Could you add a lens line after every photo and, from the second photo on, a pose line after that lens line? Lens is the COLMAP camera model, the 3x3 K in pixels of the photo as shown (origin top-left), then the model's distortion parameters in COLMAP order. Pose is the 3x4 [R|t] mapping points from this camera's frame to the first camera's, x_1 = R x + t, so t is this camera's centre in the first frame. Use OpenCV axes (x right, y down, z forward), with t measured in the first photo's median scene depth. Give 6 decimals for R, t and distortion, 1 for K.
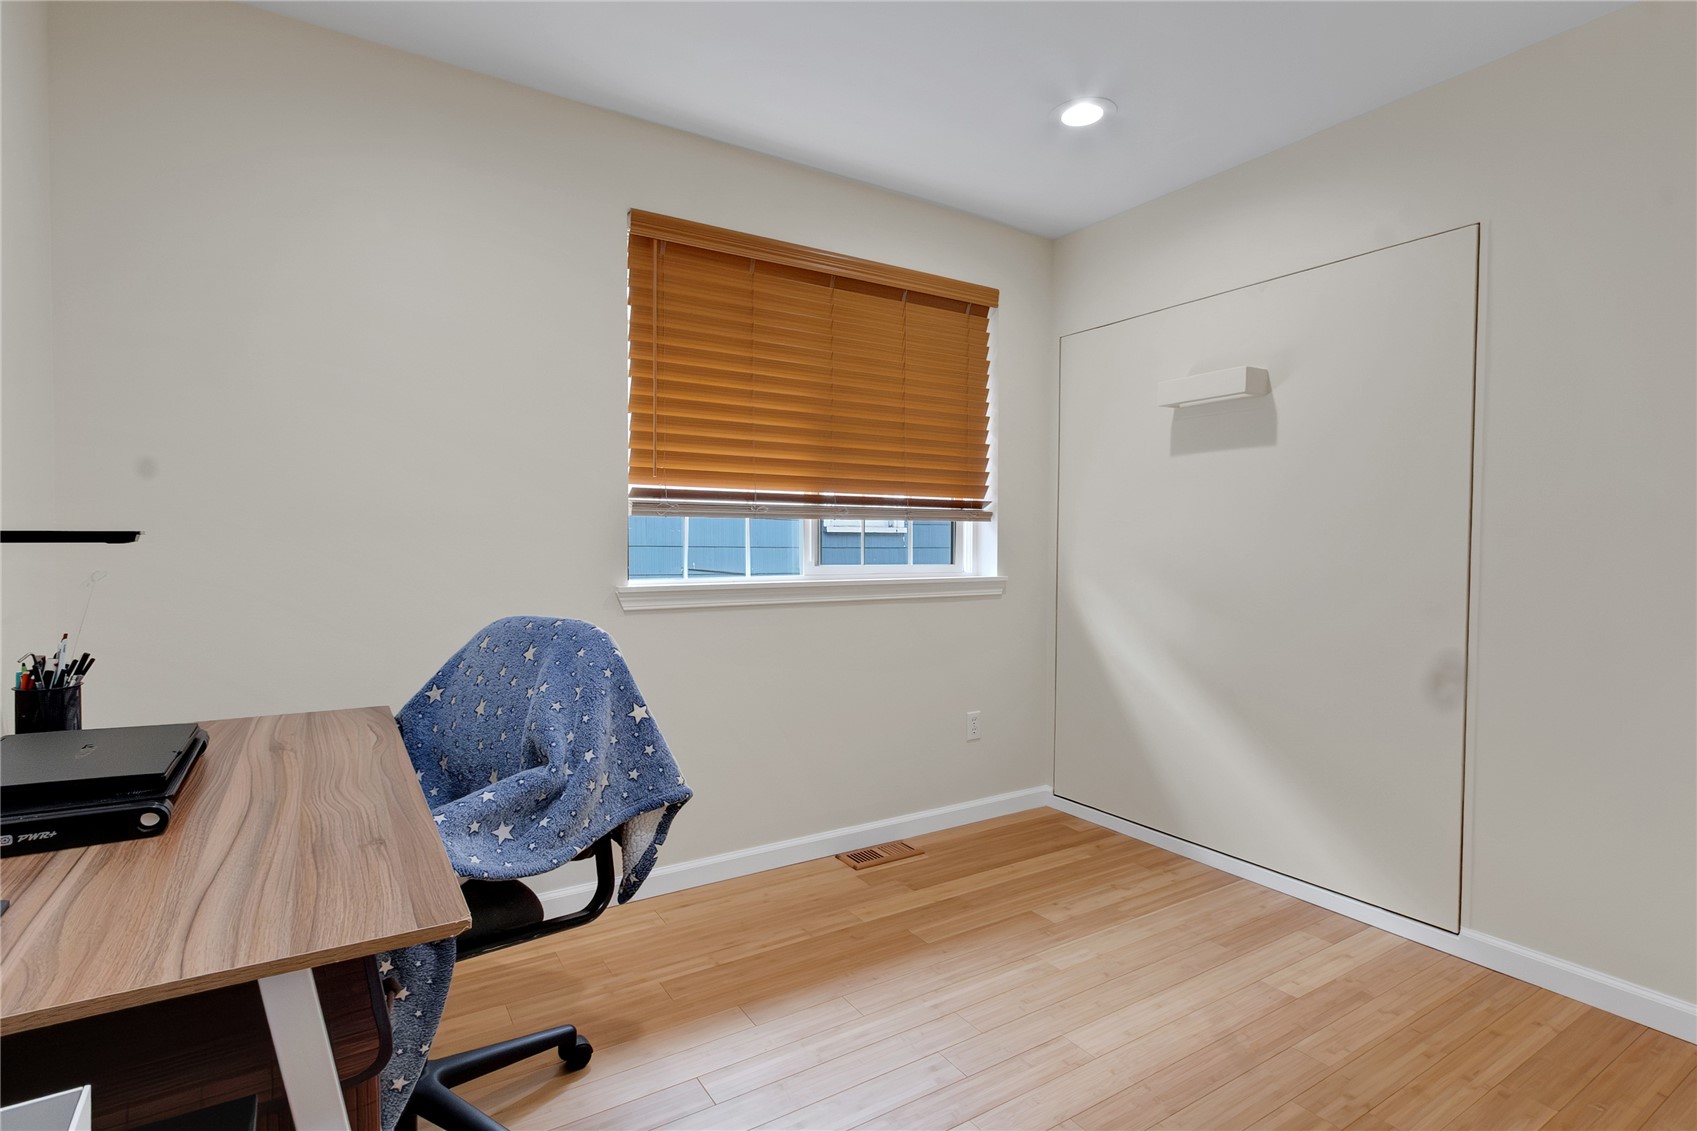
lens RADIAL K [[820.6, 0, 842.8], [0, 820.6, 570.1], [0, 0, 1]] dist [0.006261, -0.001176]
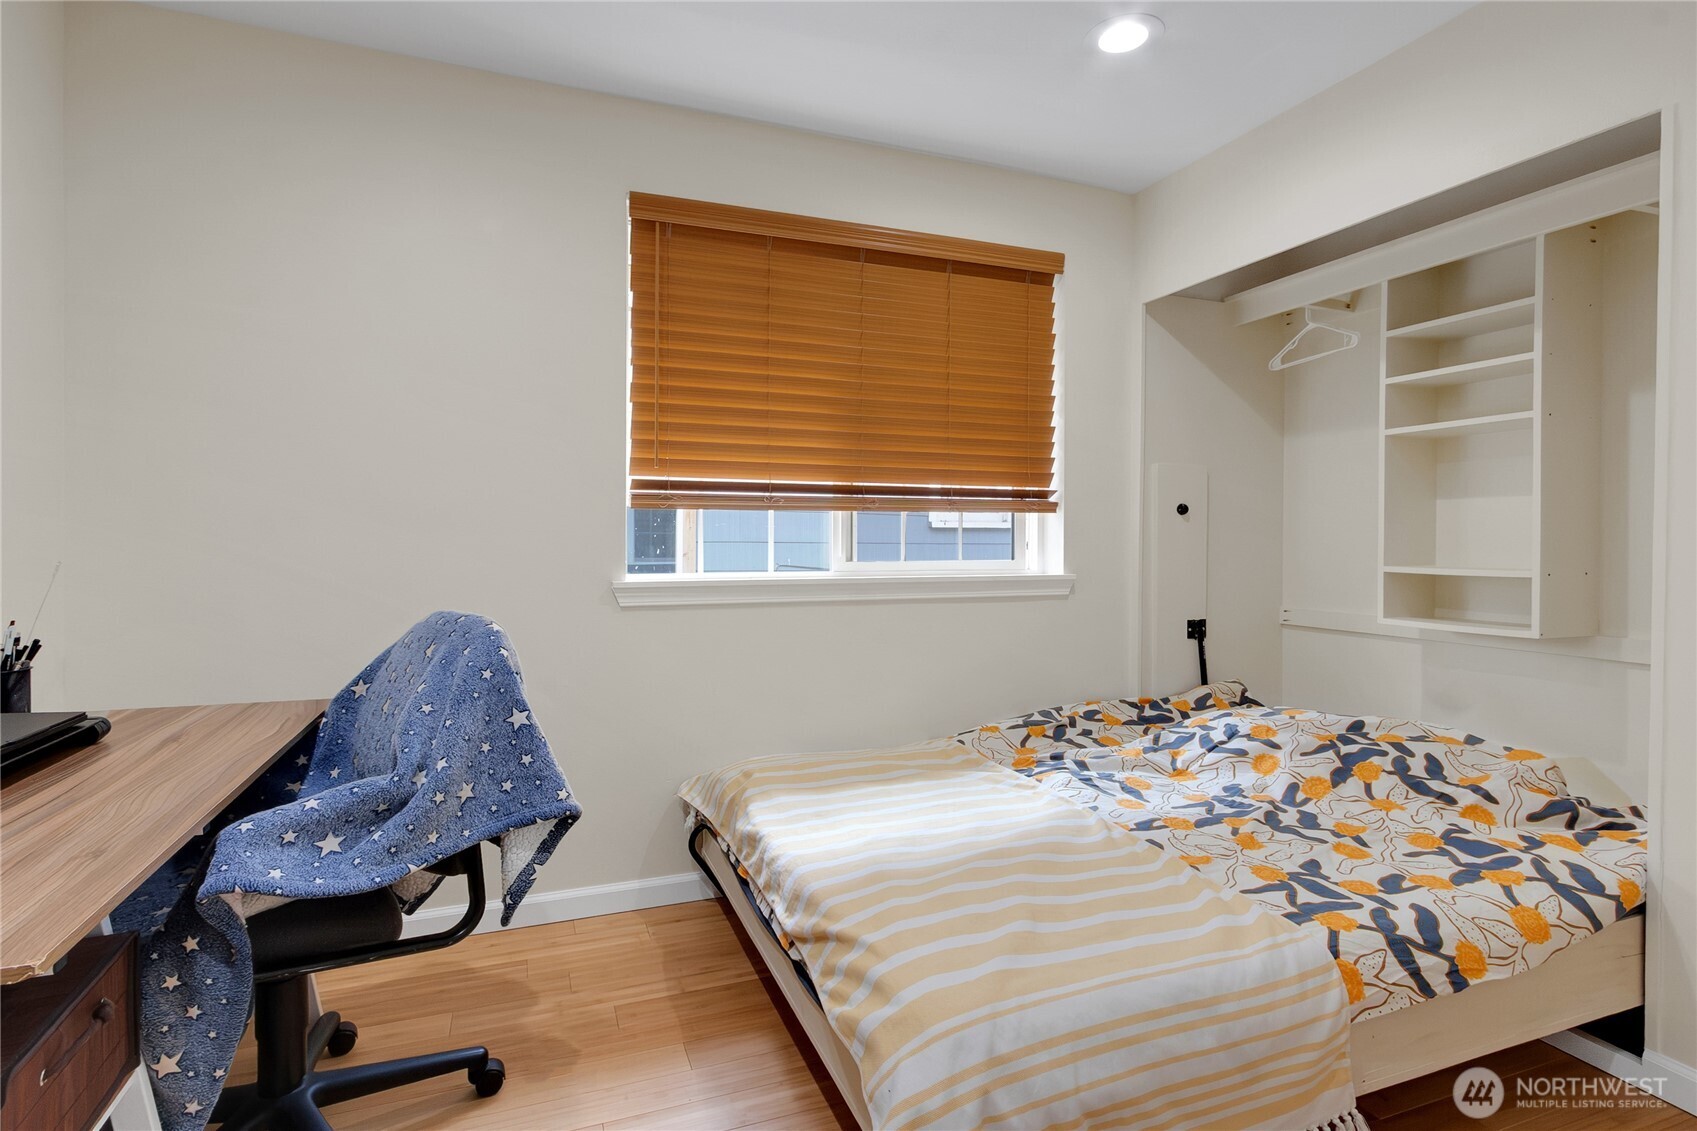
lens RADIAL K [[820.6, 0, 846.5], [0, 820.6, 551.7], [0, 0, 1]] dist [0.006261, -0.001176]
pose [[0.978899, 0.002522, -0.204328, 0.187957], [-0.006252, 0.999825, -0.017613, 0.000343], [0.204247, 0.018519, 0.978744, 0.107440]]
